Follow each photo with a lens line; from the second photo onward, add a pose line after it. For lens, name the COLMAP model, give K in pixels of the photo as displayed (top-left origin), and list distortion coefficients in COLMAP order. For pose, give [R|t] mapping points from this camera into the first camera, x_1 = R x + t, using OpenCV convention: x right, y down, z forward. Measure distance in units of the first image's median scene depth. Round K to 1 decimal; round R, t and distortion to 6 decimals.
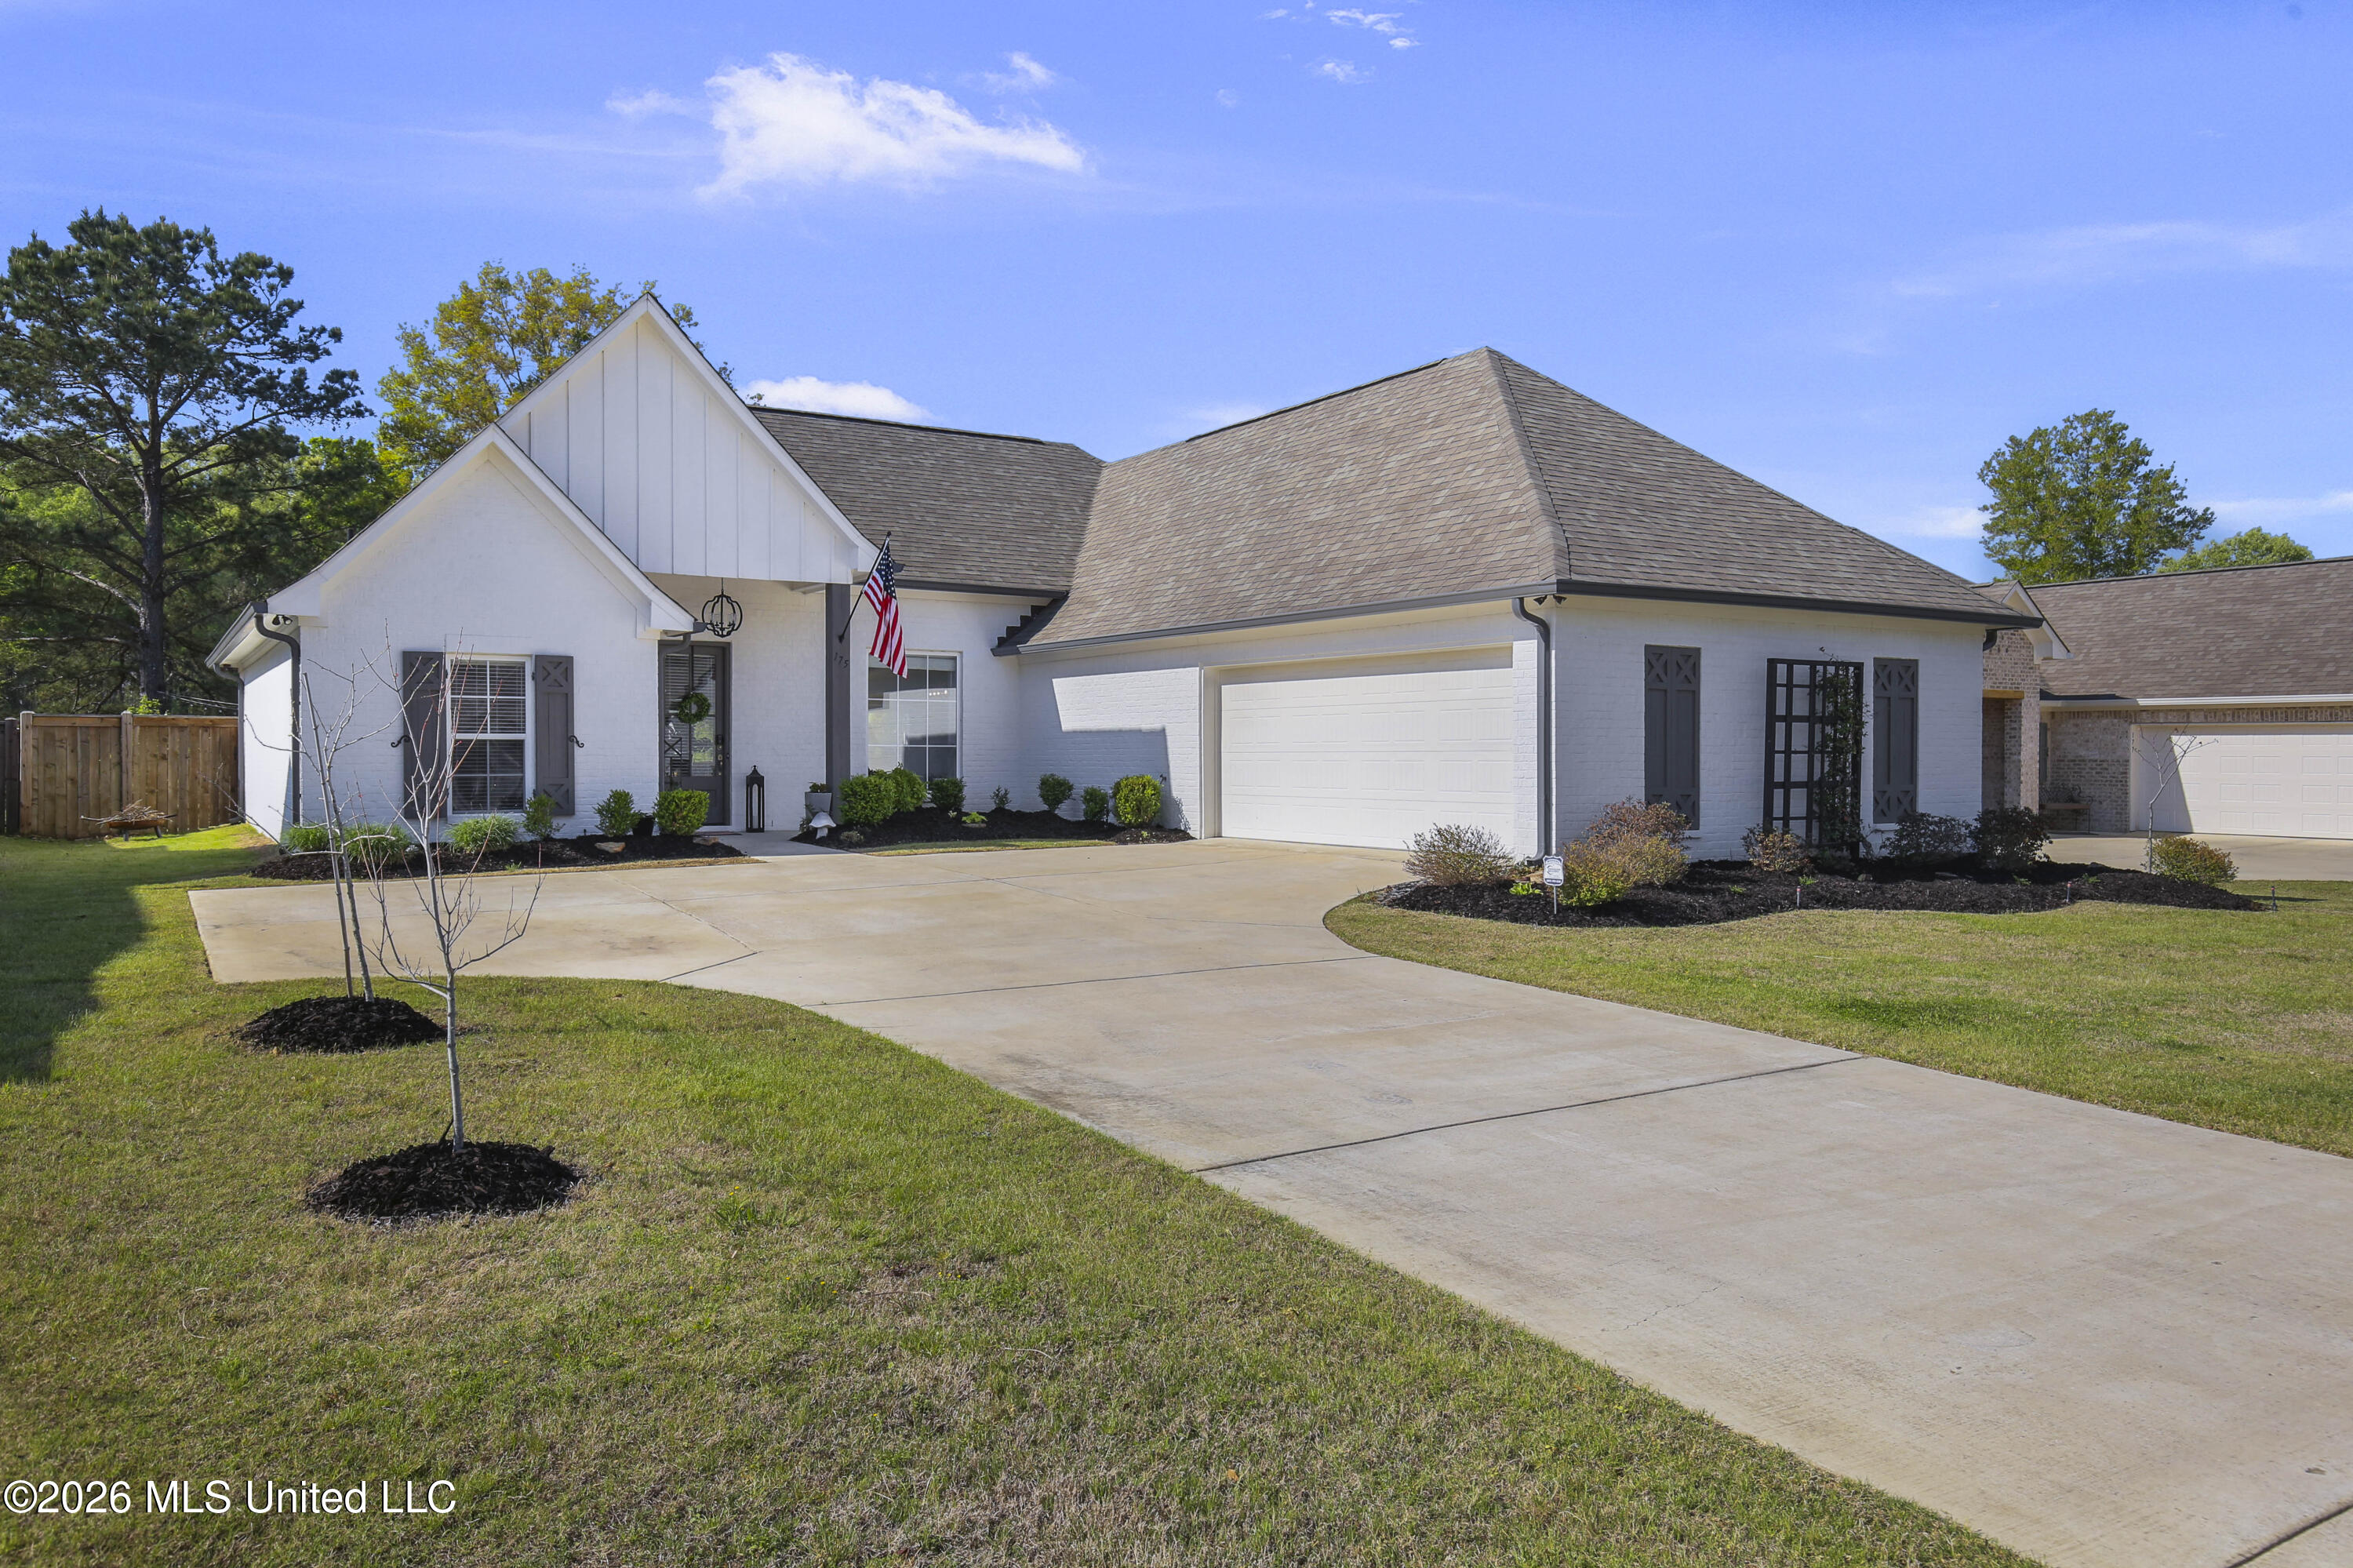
lens RADIAL K [[1638.7, 0, 1162.6], [0, 1638.7, 774.2], [0, 0, 1]] dist [0.025767, 0.007741]
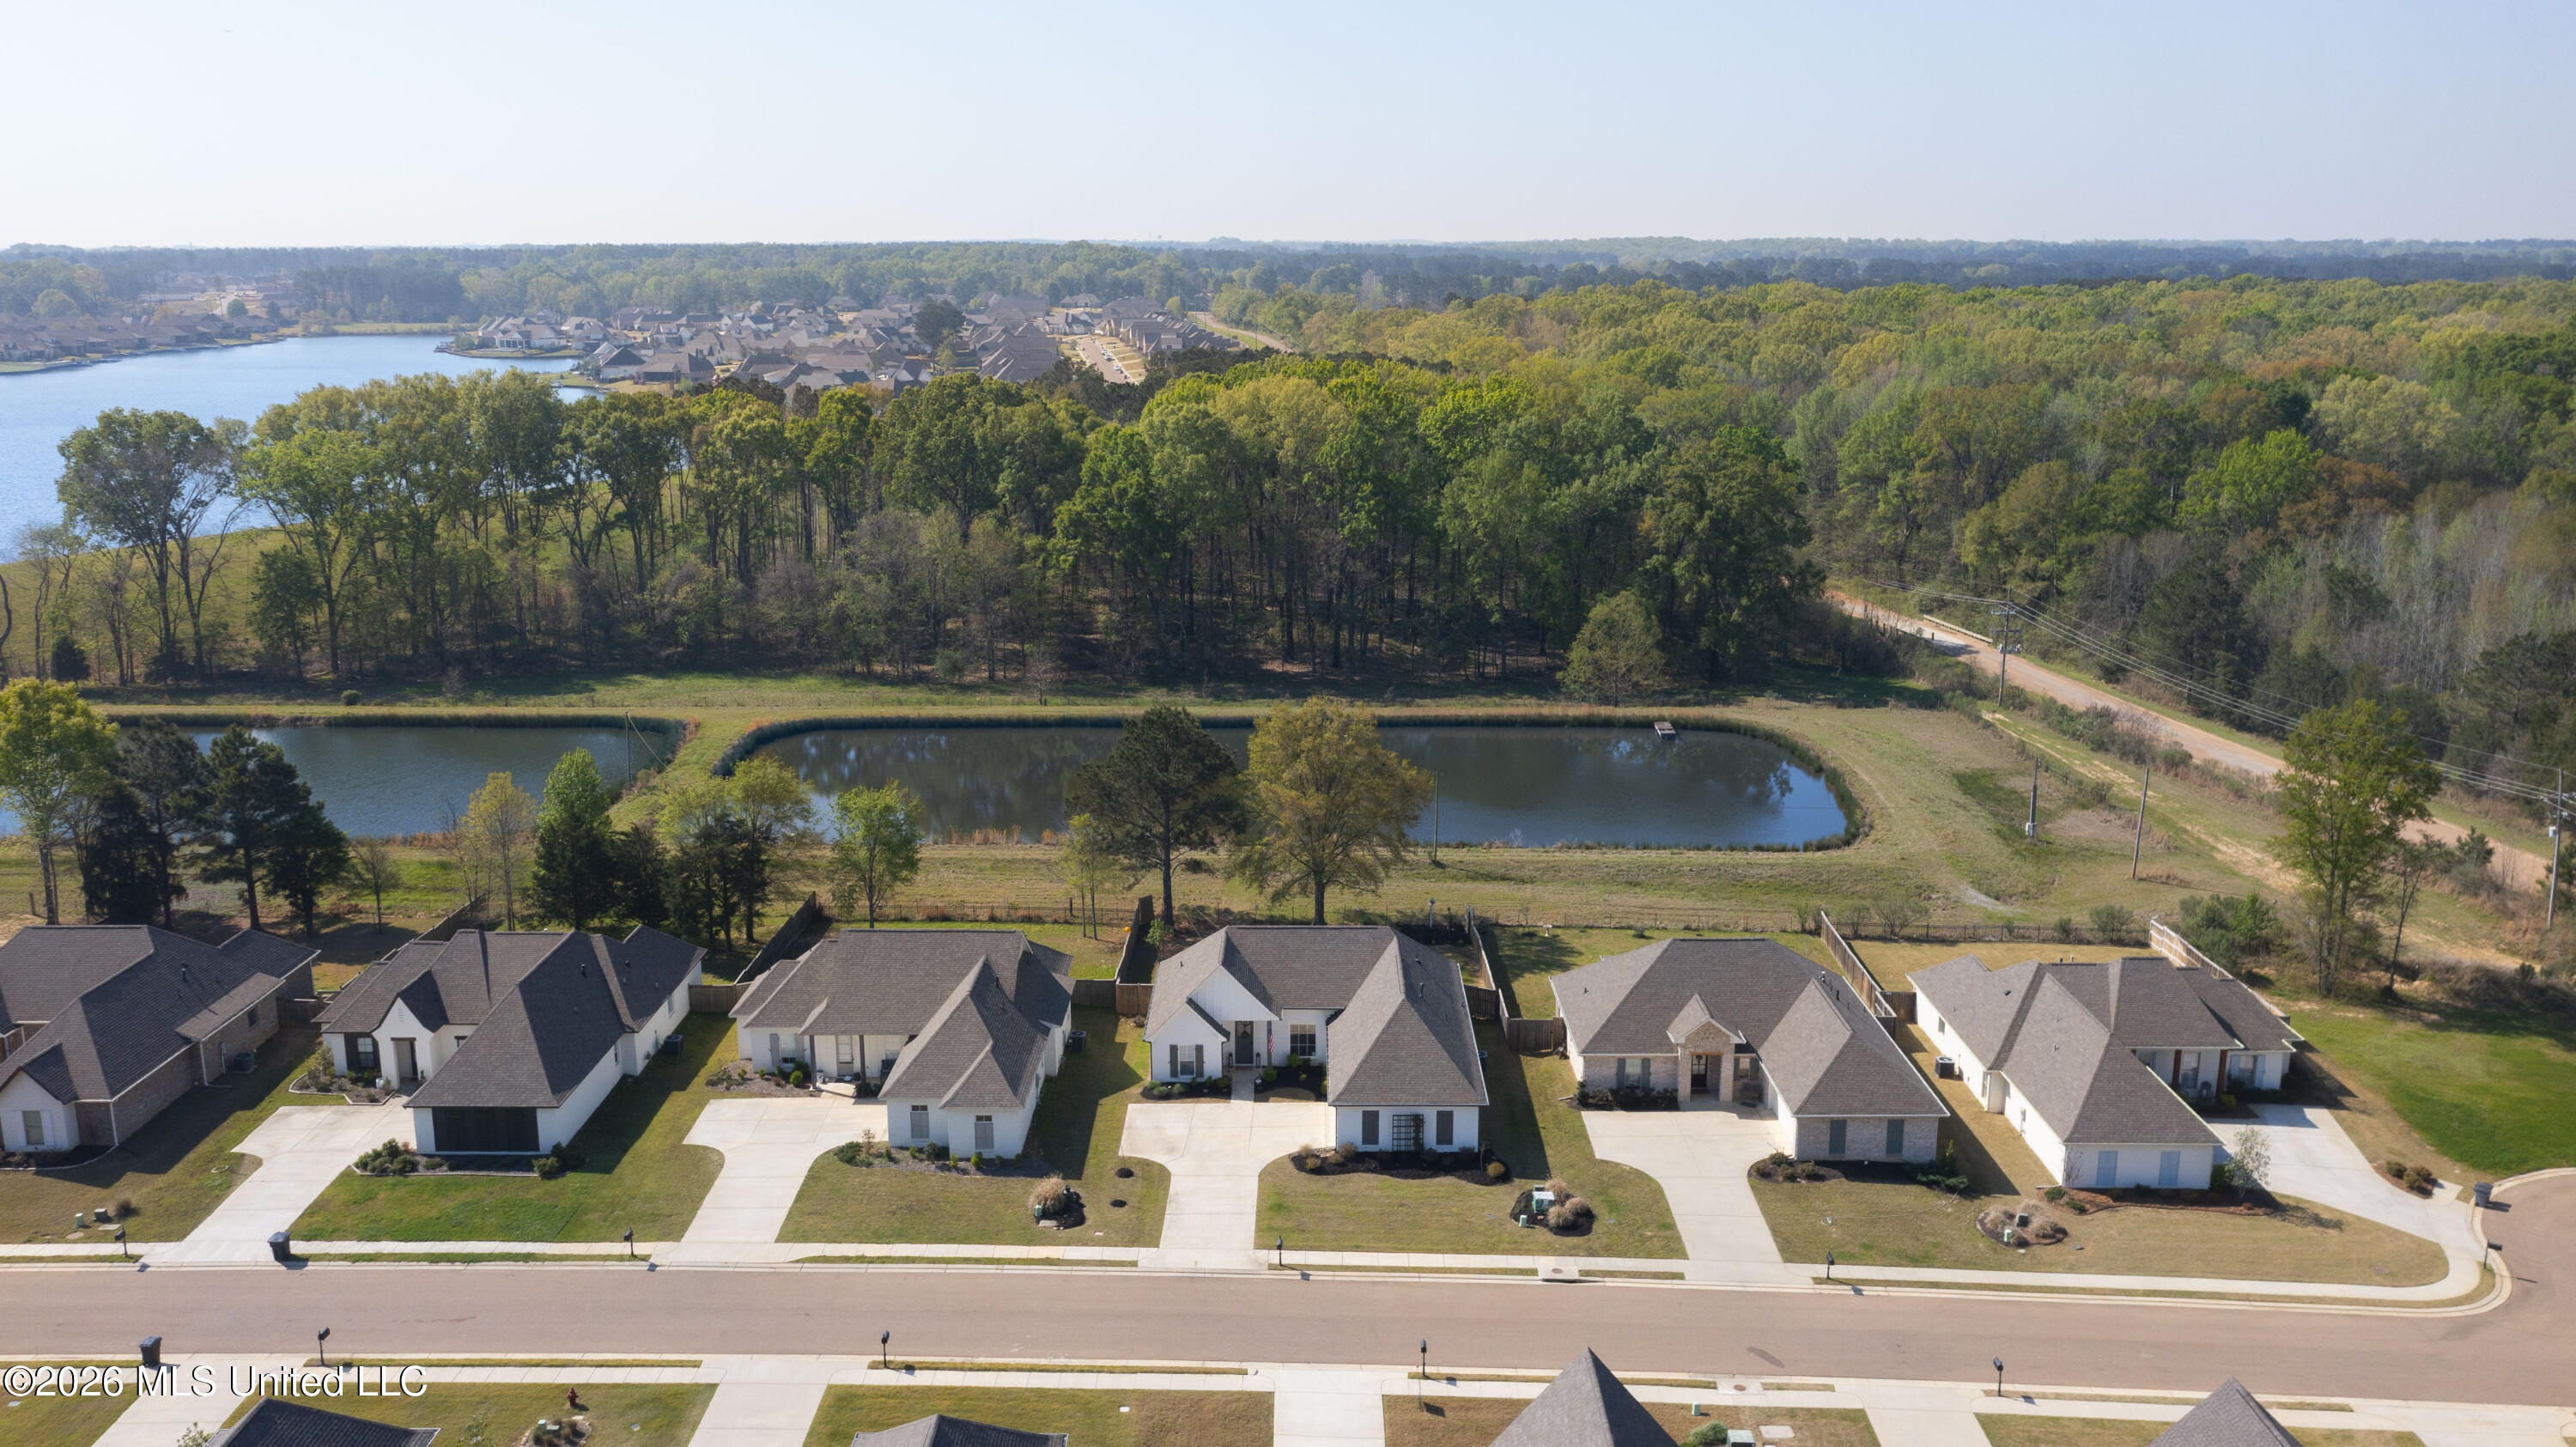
lens RADIAL K [[2089.8, 0, 1291.2], [0, 2089.8, 733.0], [0, 0, 1]] dist [0.008917, 0.007055]
pose [[0.844956, 0.121229, -0.520916, 2.836911], [-0.004223, 0.975455, 0.220161, -2.246128], [0.534820, -0.183826, 0.824728, -3.595643]]
